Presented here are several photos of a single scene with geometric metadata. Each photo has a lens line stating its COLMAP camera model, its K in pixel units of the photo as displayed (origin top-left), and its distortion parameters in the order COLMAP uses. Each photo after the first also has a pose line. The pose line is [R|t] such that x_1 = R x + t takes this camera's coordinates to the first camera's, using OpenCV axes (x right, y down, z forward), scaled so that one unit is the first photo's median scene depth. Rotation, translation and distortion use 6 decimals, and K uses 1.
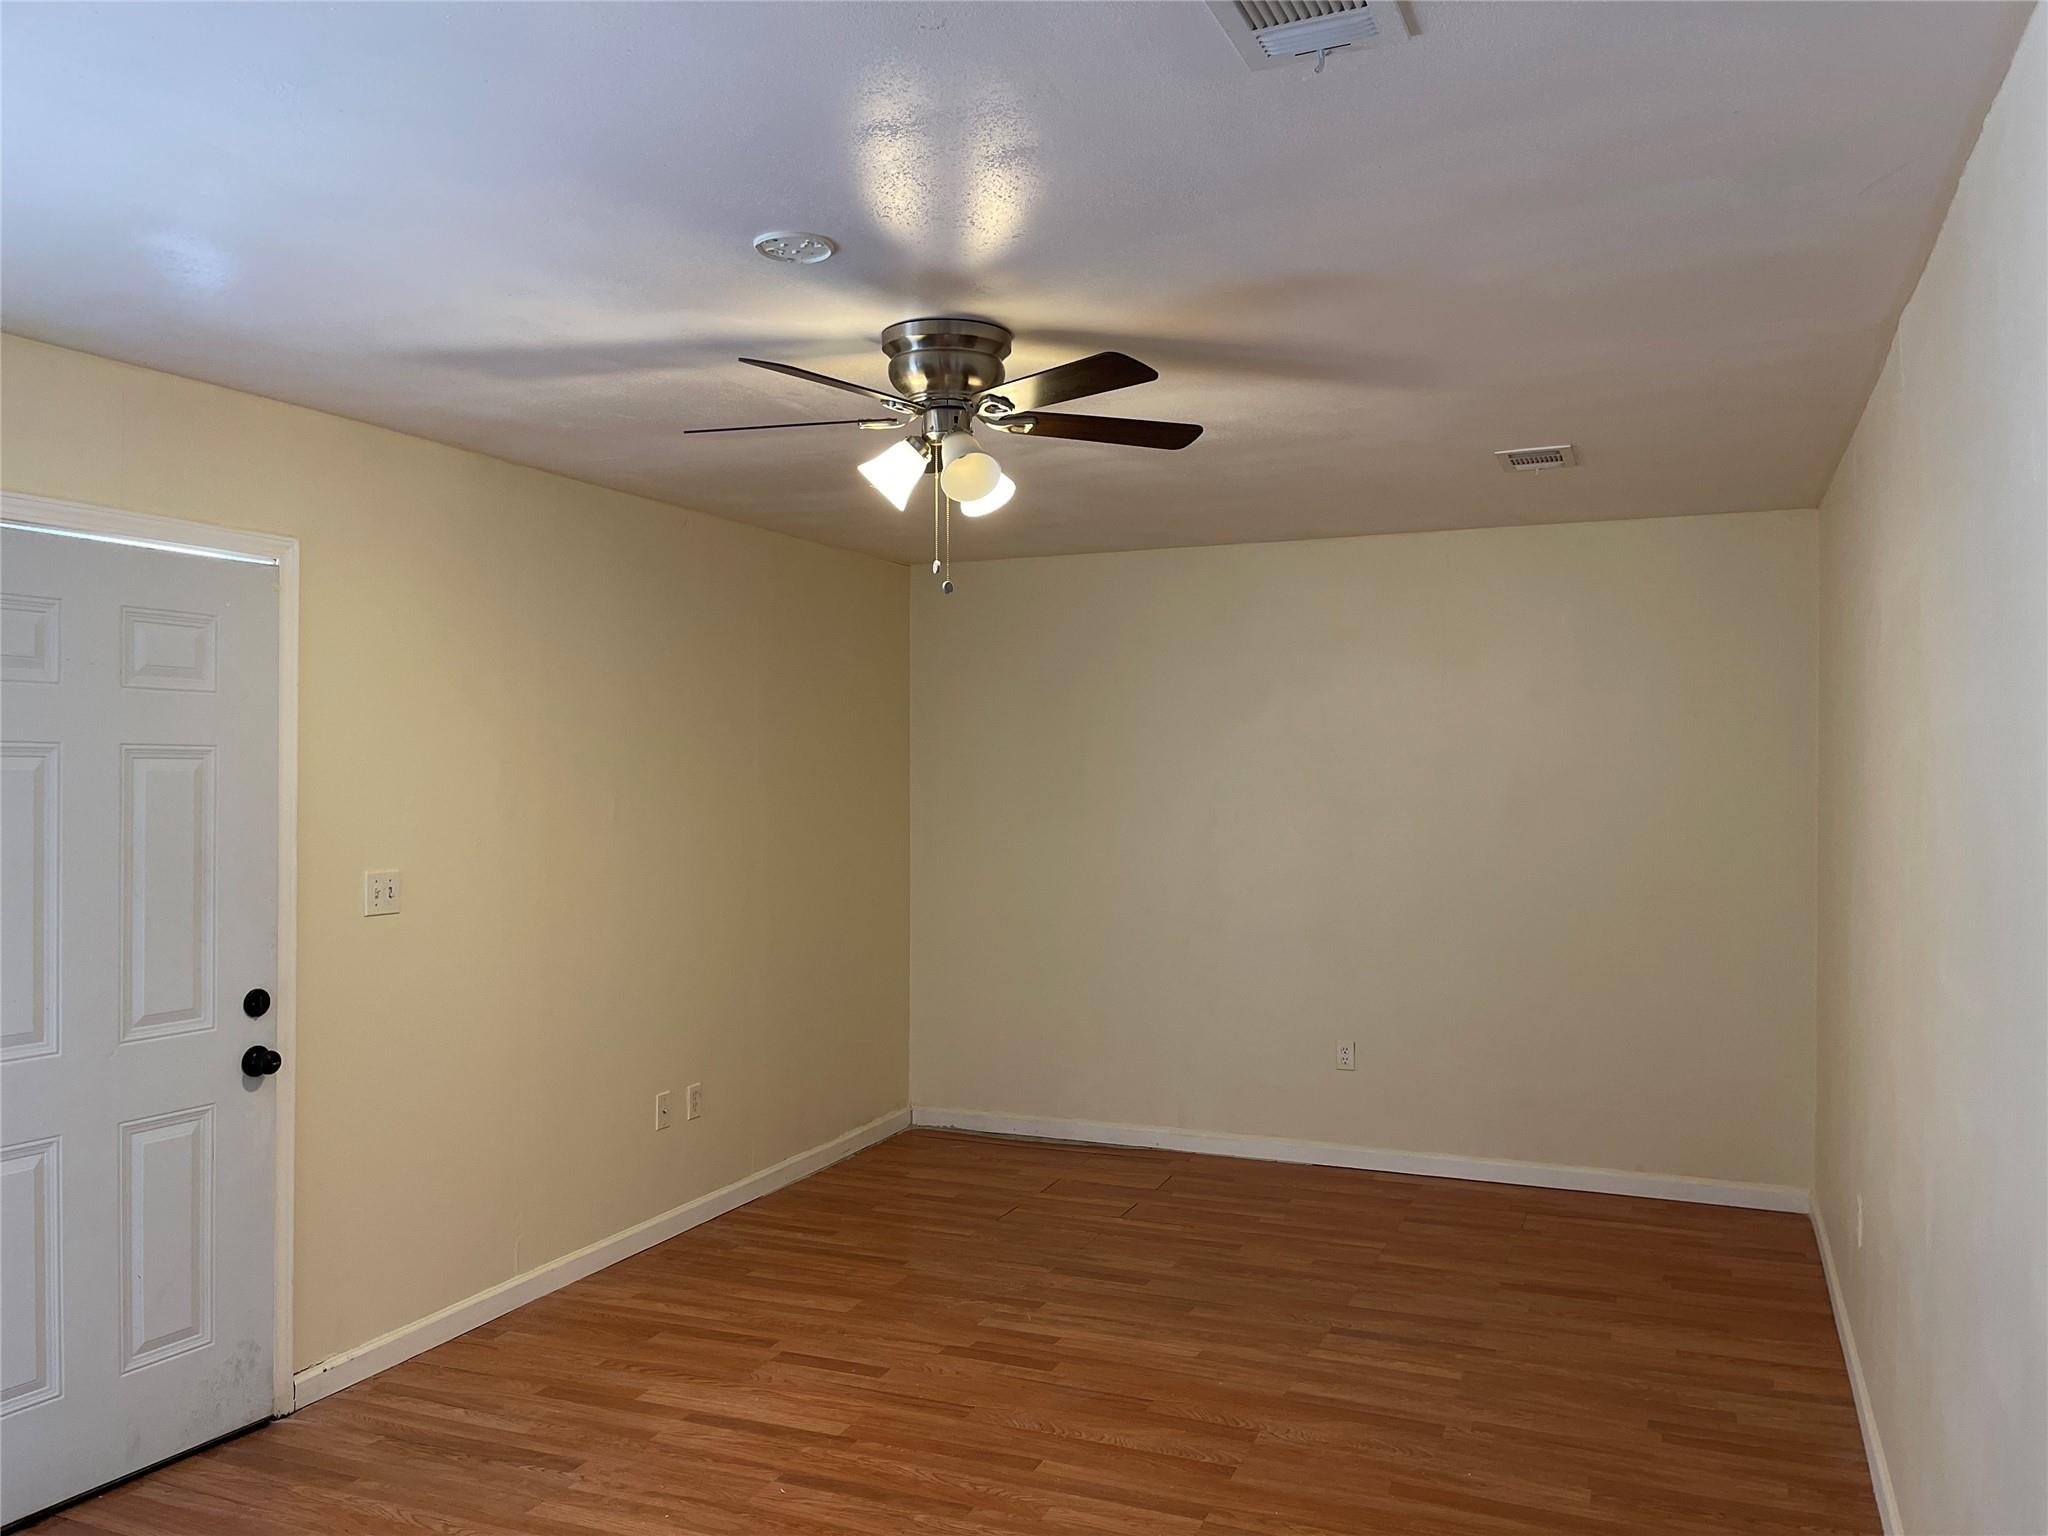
lens RADIAL K [[1547.0, 0, 1023.5], [0, 1547.0, 830.7], [0, 0, 1]] dist [0.066060, -0.074425]
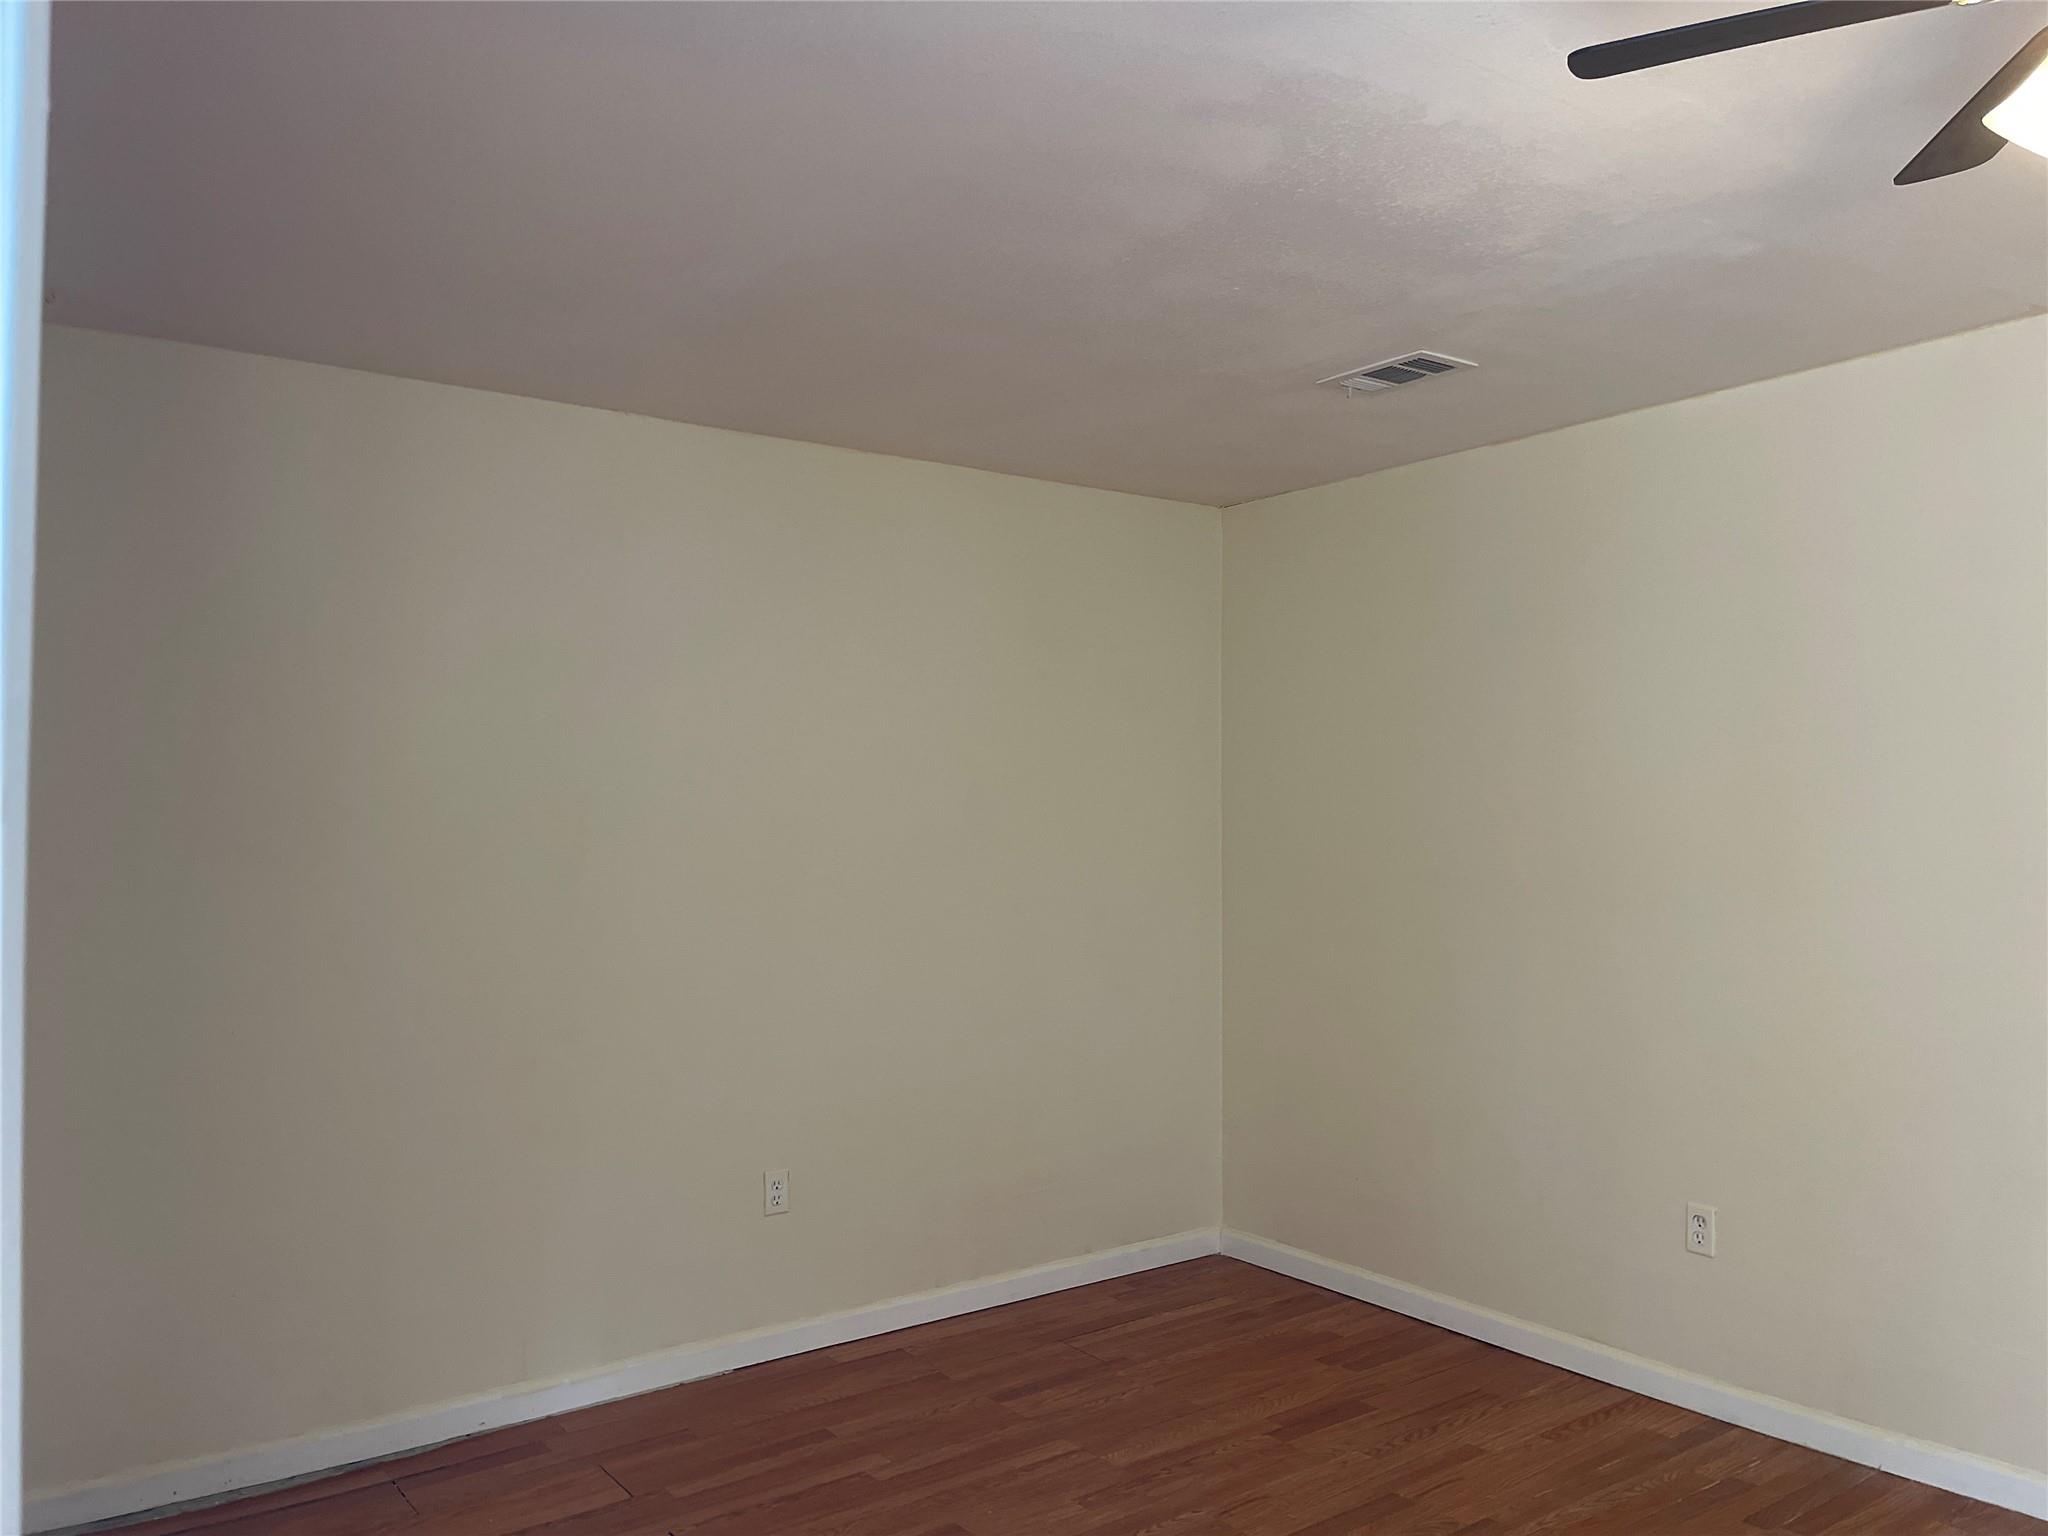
lens RADIAL K [[1547.0, 0, 1023.5], [0, 1547.0, 830.7], [0, 0, 1]] dist [0.066060, -0.074425]
pose [[0.493297, -0.002736, 0.869857, -0.382916], [0.036211, 0.999193, -0.017392, 0.002608], [-0.869107, 0.040078, 0.492998, 0.653388]]
